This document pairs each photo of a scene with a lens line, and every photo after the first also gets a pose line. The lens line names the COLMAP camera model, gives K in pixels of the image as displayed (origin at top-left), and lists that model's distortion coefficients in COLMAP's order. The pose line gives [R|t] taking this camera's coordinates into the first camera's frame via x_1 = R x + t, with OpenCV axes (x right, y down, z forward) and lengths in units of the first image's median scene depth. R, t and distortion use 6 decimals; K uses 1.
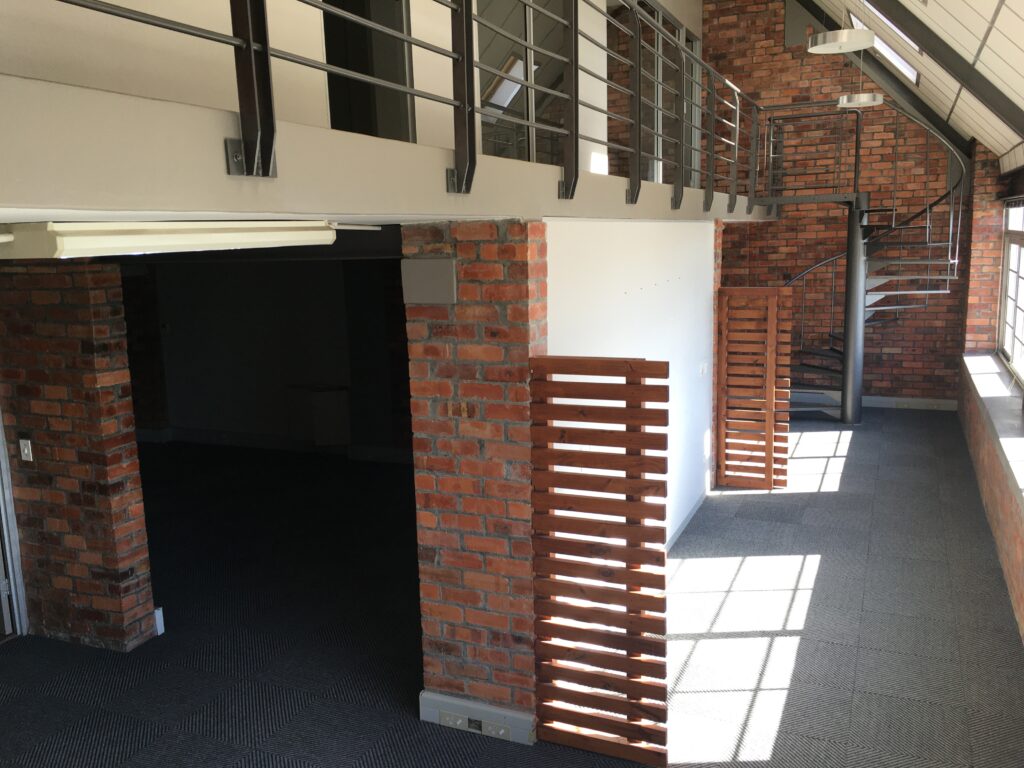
lens RADIAL K [[875.8, 0, 503.3], [0, 875.8, 379.1], [0, 0, 1]] dist [0.092041, -0.109075]
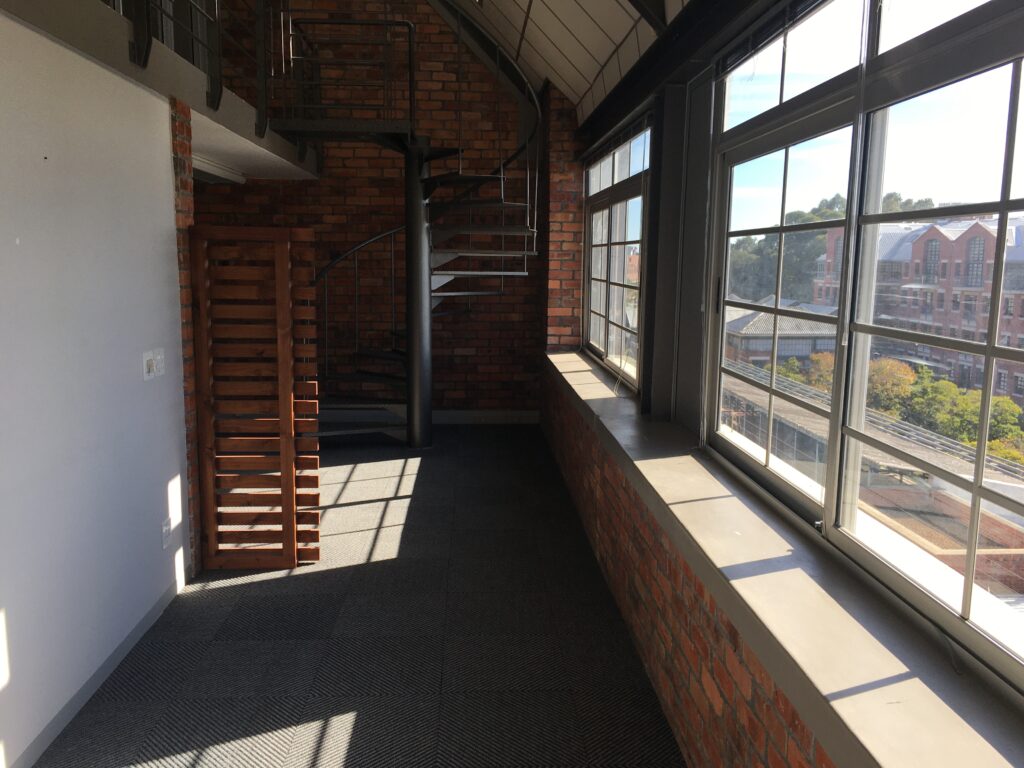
lens RADIAL K [[875.8, 0, 495.6], [0, 875.8, 374.0], [0, 0, 1]] dist [0.092041, -0.109075]
pose [[0.900361, -0.021025, 0.434636, 0.132572], [0.037444, 0.998871, -0.029248, 0.013008], [-0.433530, 0.042608, 0.900131, 0.309700]]
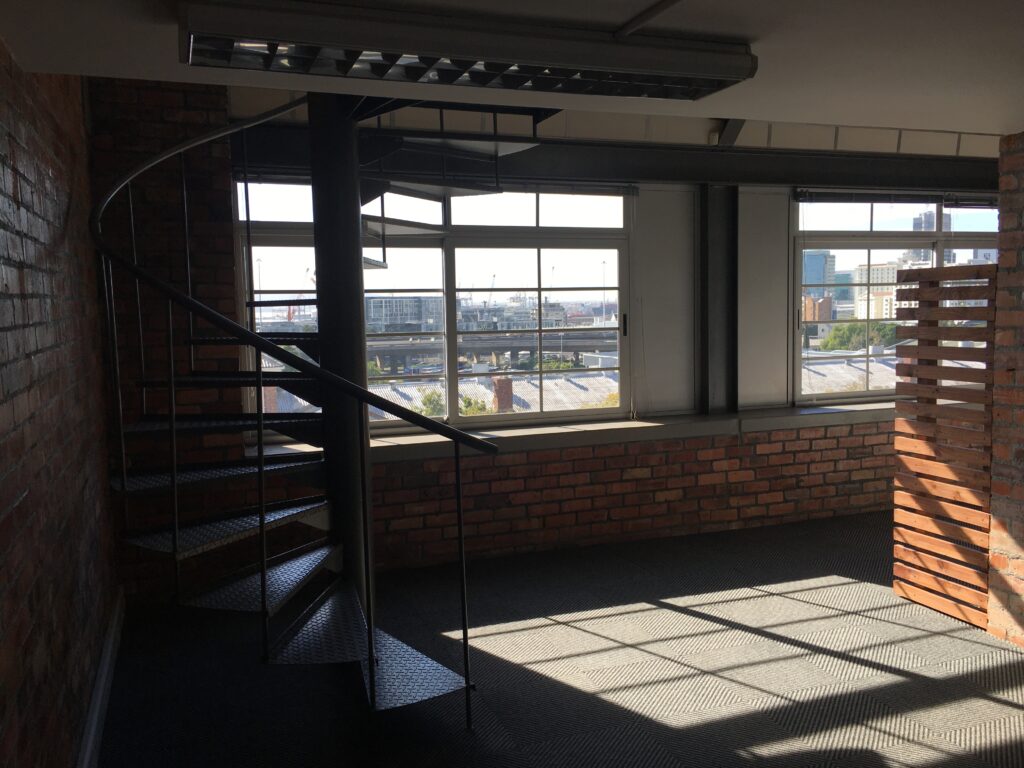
lens RADIAL K [[875.8, 0, 477.5], [0, 875.8, 381.1], [0, 0, 1]] dist [0.092041, -0.109075]
pose [[-0.686986, -0.022113, 0.726334, 0.057007], [0.157665, 0.971190, 0.178692, -0.143076], [-0.709360, 0.237276, -0.663708, 1.252196]]
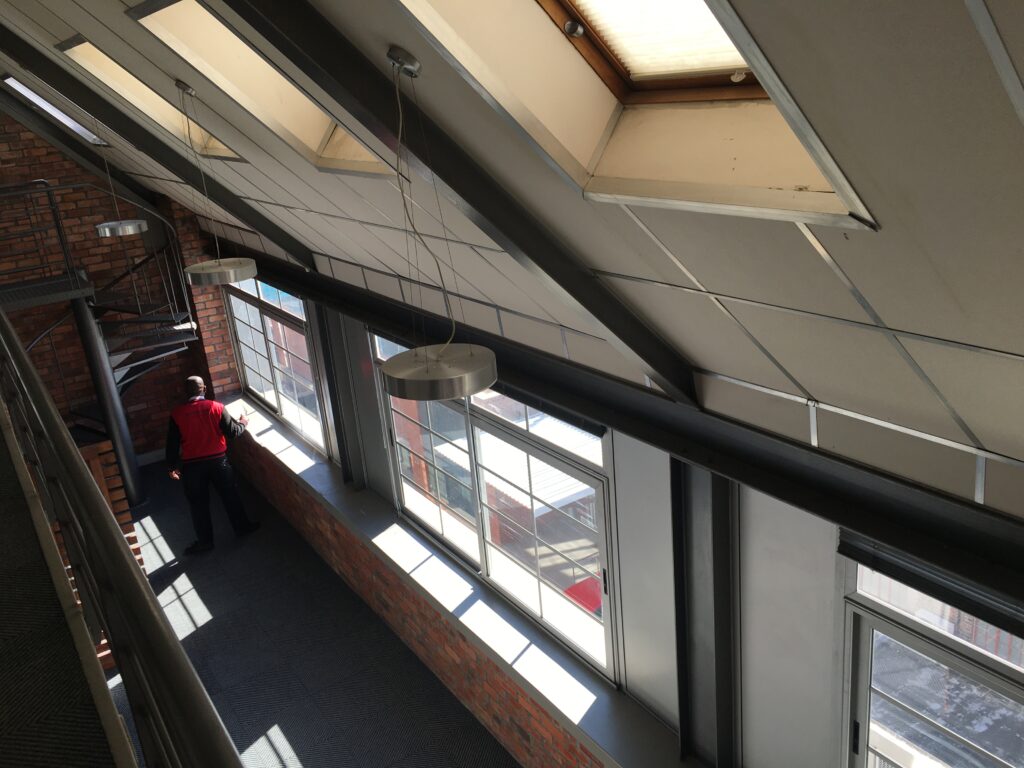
lens RADIAL K [[875.8, 0, 501.3], [0, 875.8, 388.5], [0, 0, 1]] dist [0.092041, -0.109075]
pose [[0.543961, -0.306774, 0.781023, -0.101612], [0.210329, 0.950908, 0.227014, -0.205205], [-0.812323, 0.040785, 0.581780, 0.129201]]
